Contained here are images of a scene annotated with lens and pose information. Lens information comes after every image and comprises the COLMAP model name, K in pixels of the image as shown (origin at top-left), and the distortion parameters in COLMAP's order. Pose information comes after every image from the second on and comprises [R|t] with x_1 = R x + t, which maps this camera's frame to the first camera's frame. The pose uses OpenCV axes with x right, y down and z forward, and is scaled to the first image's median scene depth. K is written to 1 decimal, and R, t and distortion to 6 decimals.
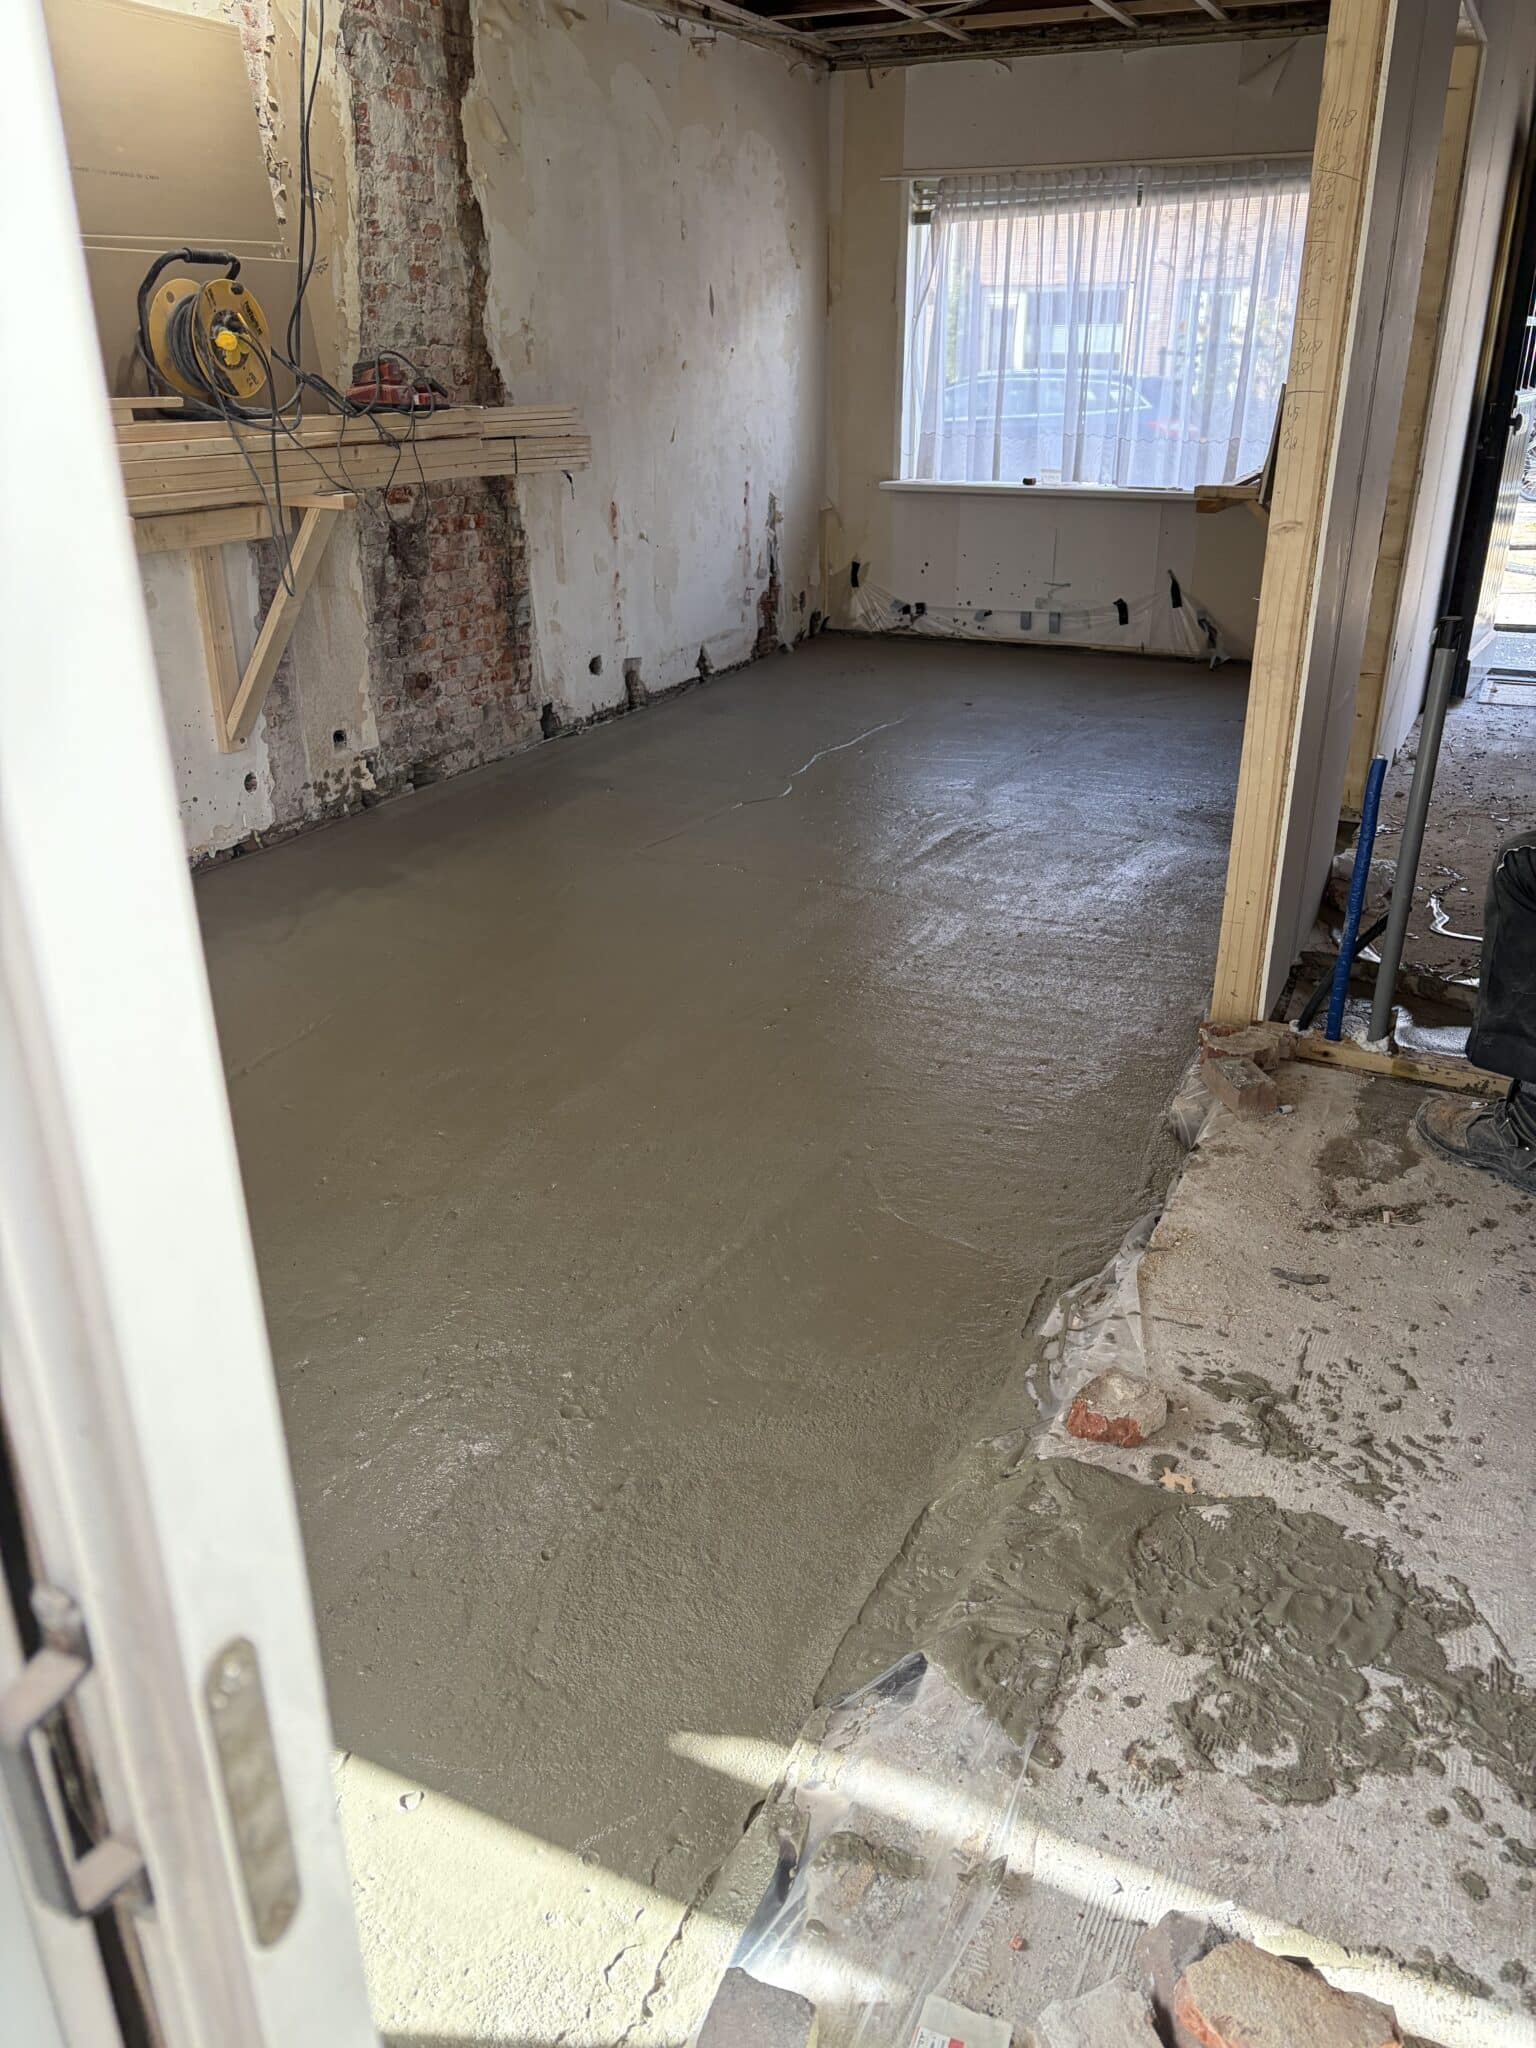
lens RADIAL K [[1547.9, 0, 768.8], [0, 1547.9, 1022.8], [0, 0, 1]] dist [0.030030, -0.020637]
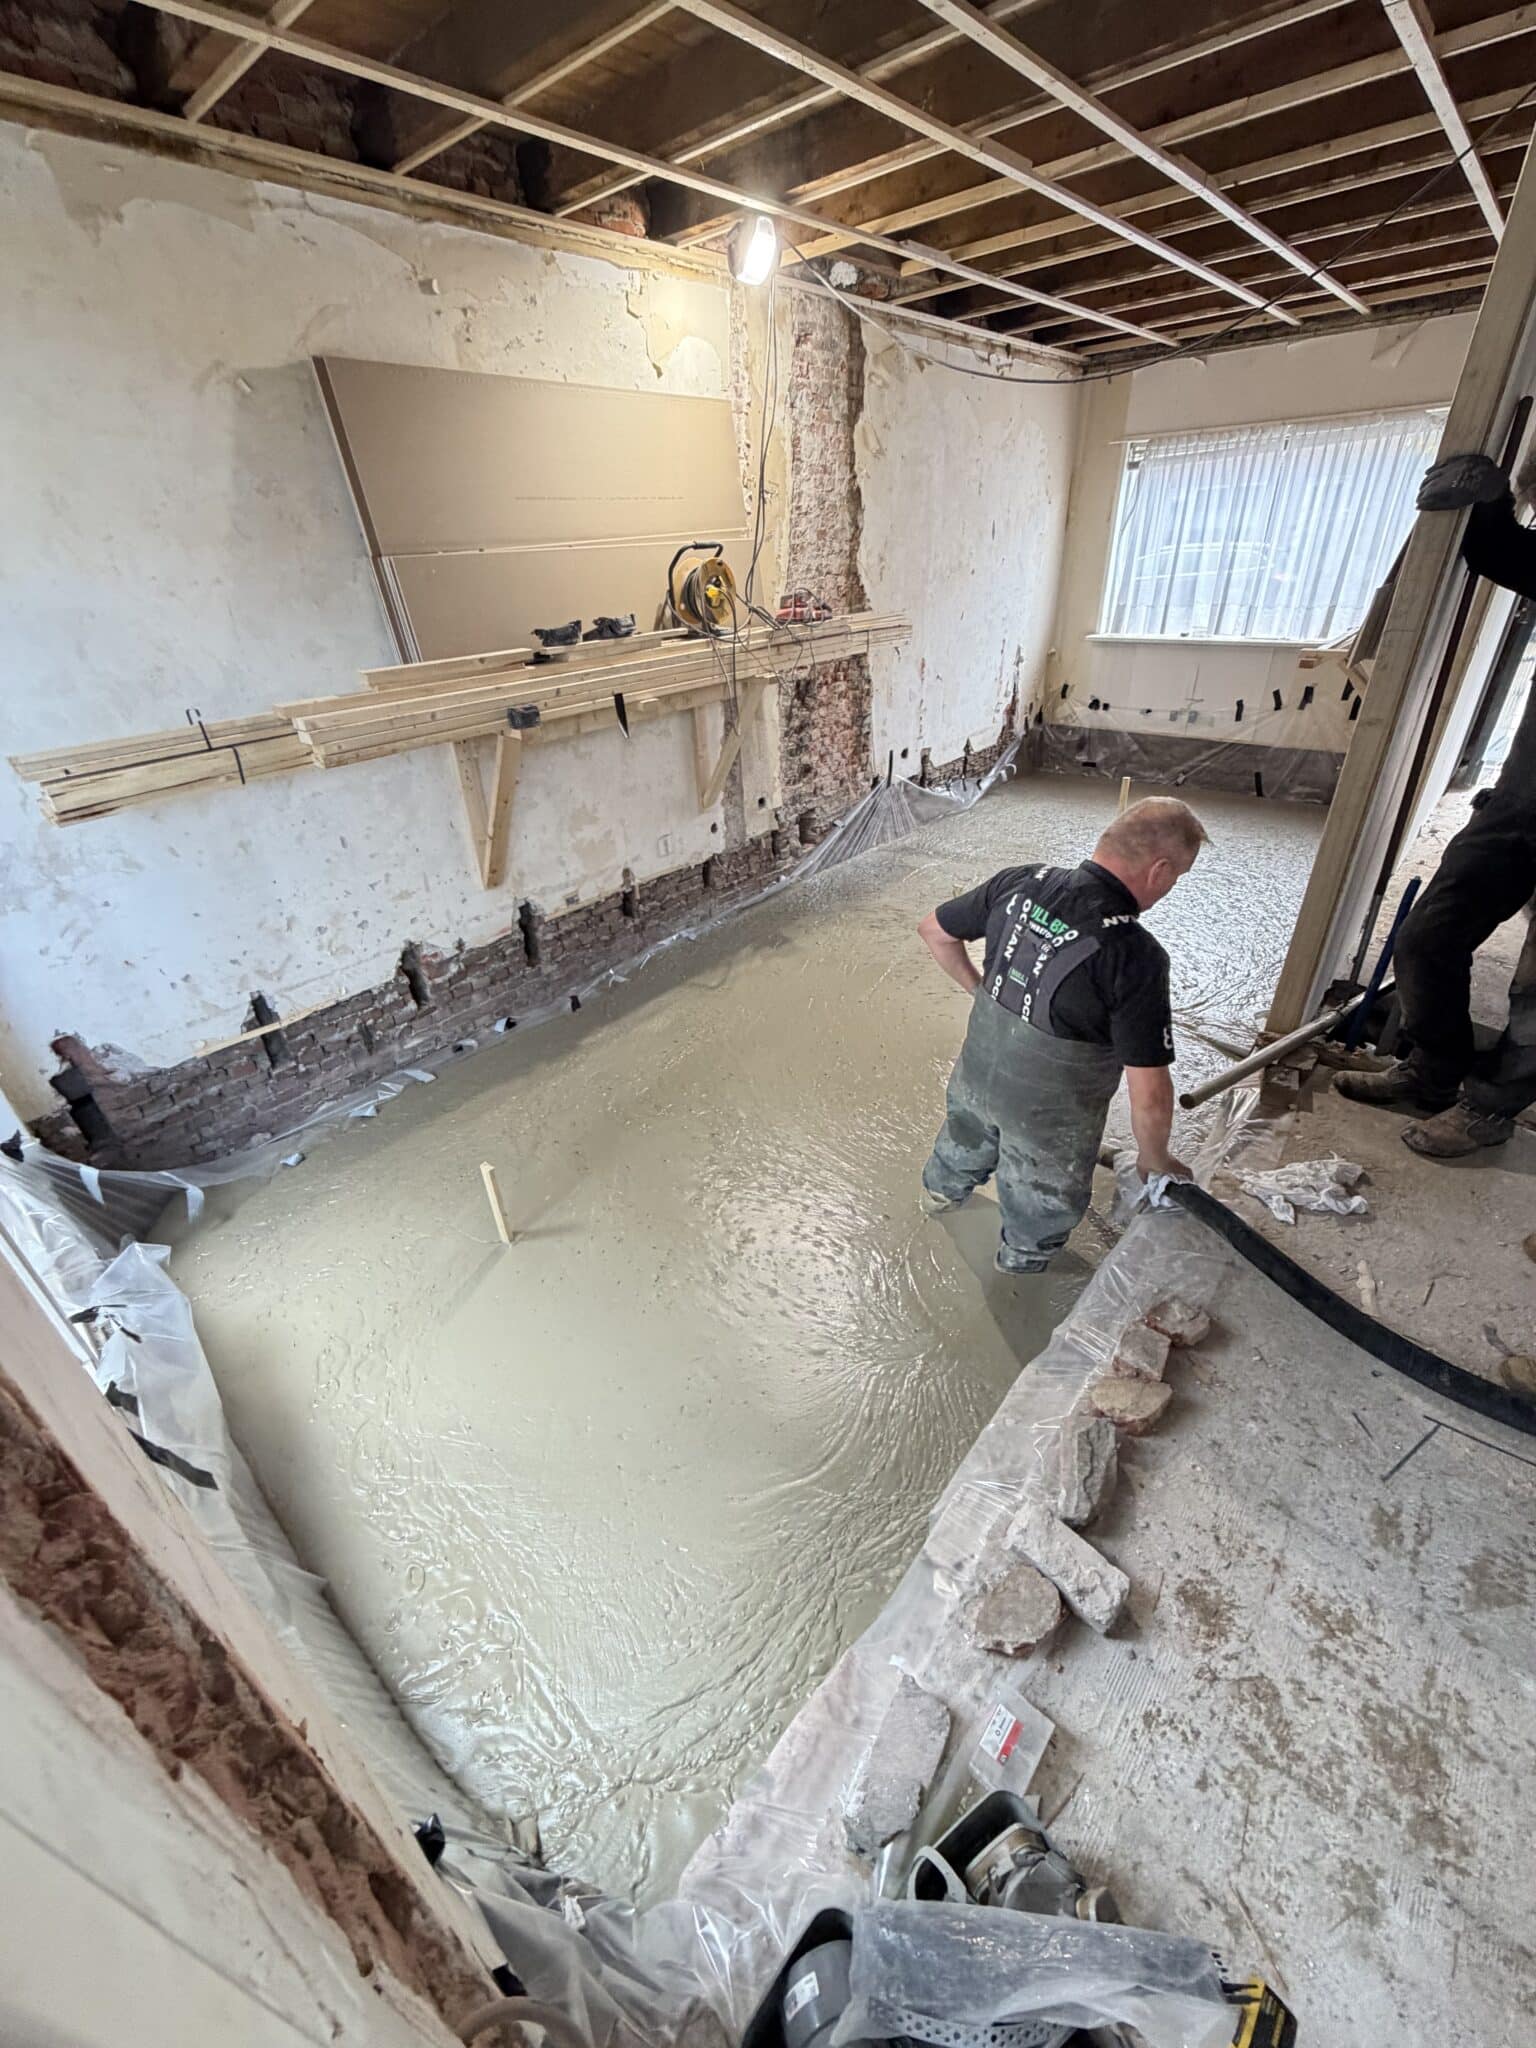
lens RADIAL K [[819.1, 0, 766.1], [0, 819.1, 1026.6], [0, 0, 1]] dist [0.000543, 0.000453]
pose [[0.963643, 0.096709, -0.249076, -0.001668], [-0.064936, 0.989016, 0.132778, -0.046282], [0.259181, -0.111776, 0.959339, 0.031535]]
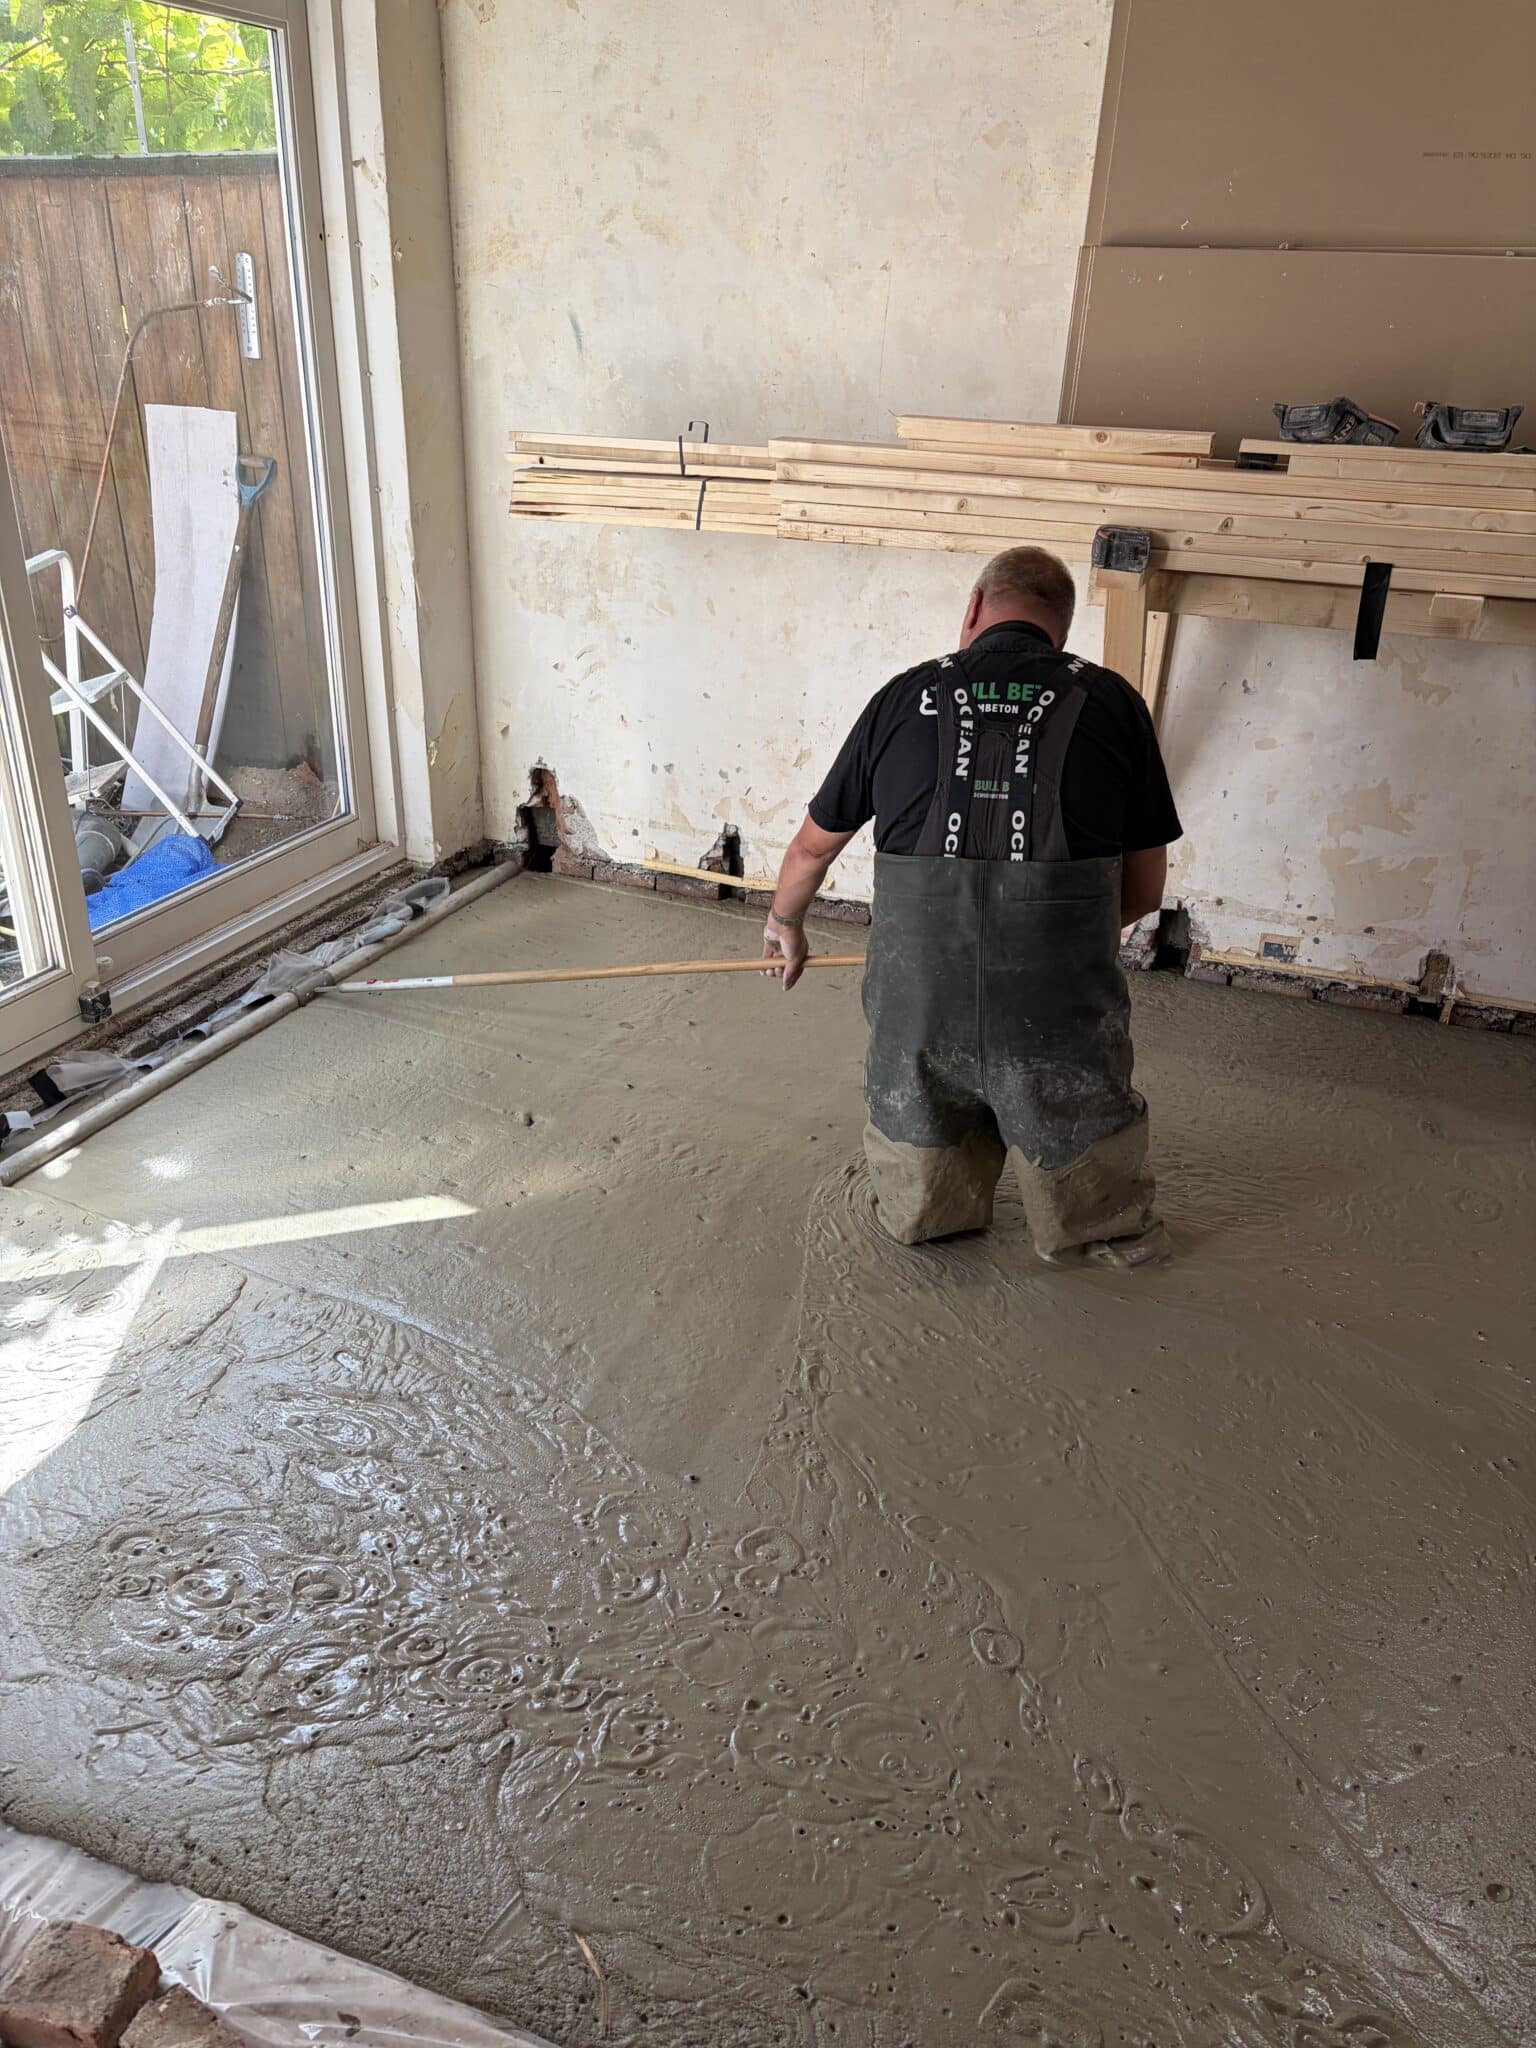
lens RADIAL K [[1547.9, 0, 764.8], [0, 1547.9, 1025.7], [0, 0, 1]] dist [0.030030, -0.020637]
pose [[0.087940, 0.438689, -0.894326, 0.279764], [-0.428647, 0.827094, 0.363561, -0.195413], [0.899182, 0.351378, 0.260777, 0.390617]]
